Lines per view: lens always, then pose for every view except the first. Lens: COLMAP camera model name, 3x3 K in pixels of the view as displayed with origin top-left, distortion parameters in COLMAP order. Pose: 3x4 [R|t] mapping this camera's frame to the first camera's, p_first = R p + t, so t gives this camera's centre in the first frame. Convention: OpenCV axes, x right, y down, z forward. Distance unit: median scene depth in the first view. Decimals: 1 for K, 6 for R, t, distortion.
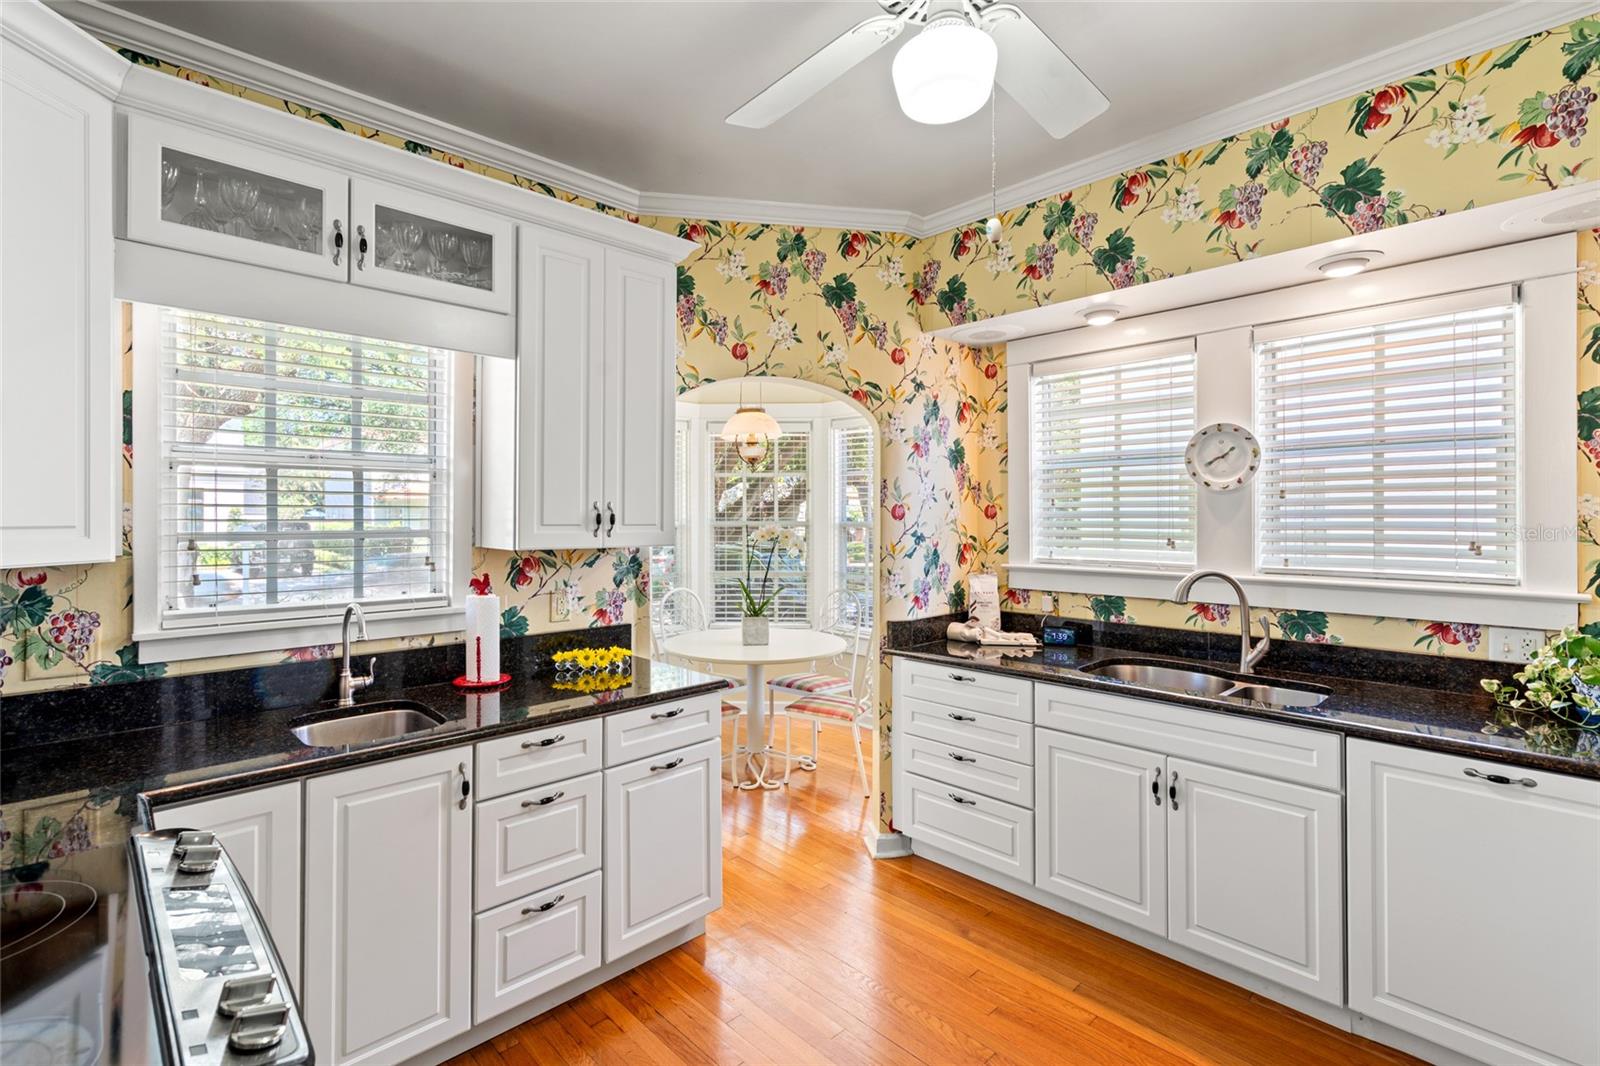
lens RADIAL K [[736.7, 0, 798.4], [0, 736.7, 506.4], [0, 0, 1]] dist [0.002938, 0.000796]
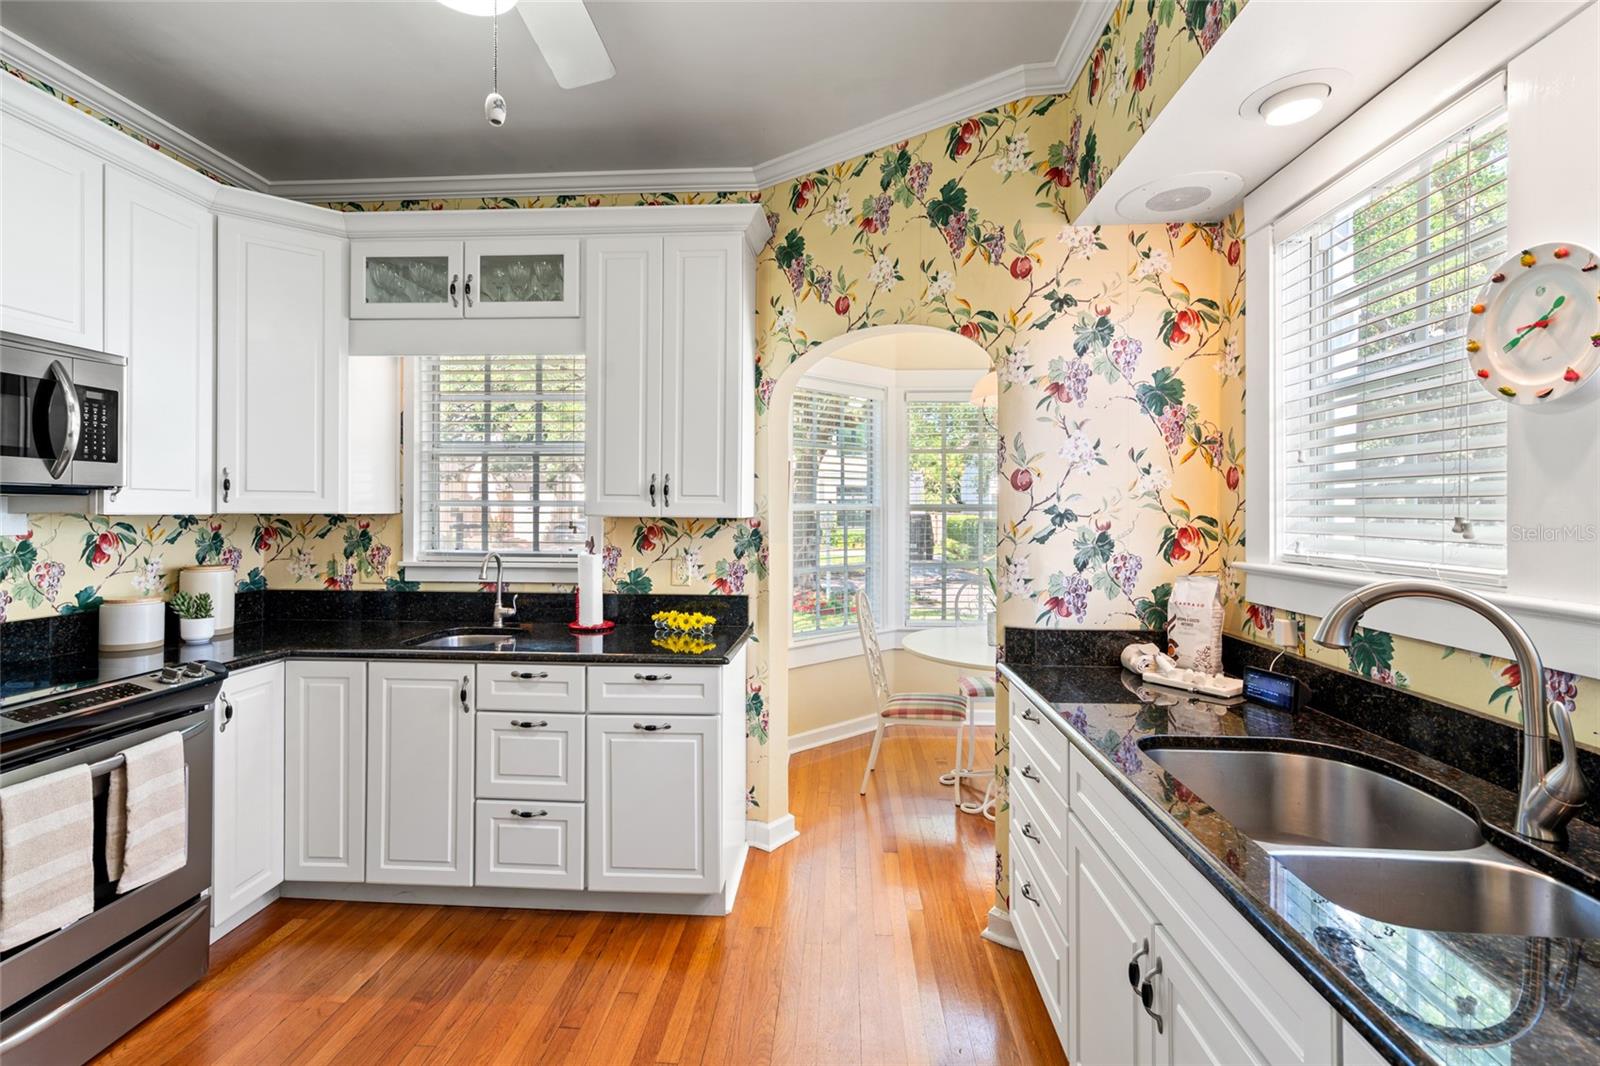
lens RADIAL K [[729.1, 0, 797.1], [0, 729.1, 503.9], [0, 0, 1]] dist [-0.000074, 0.000754]
pose [[0.671792, -0.002549, -0.740735, 0.567325], [0.005186, 0.999986, 0.001262, 0.032035], [0.740722, -0.004689, 0.671796, 0.375699]]
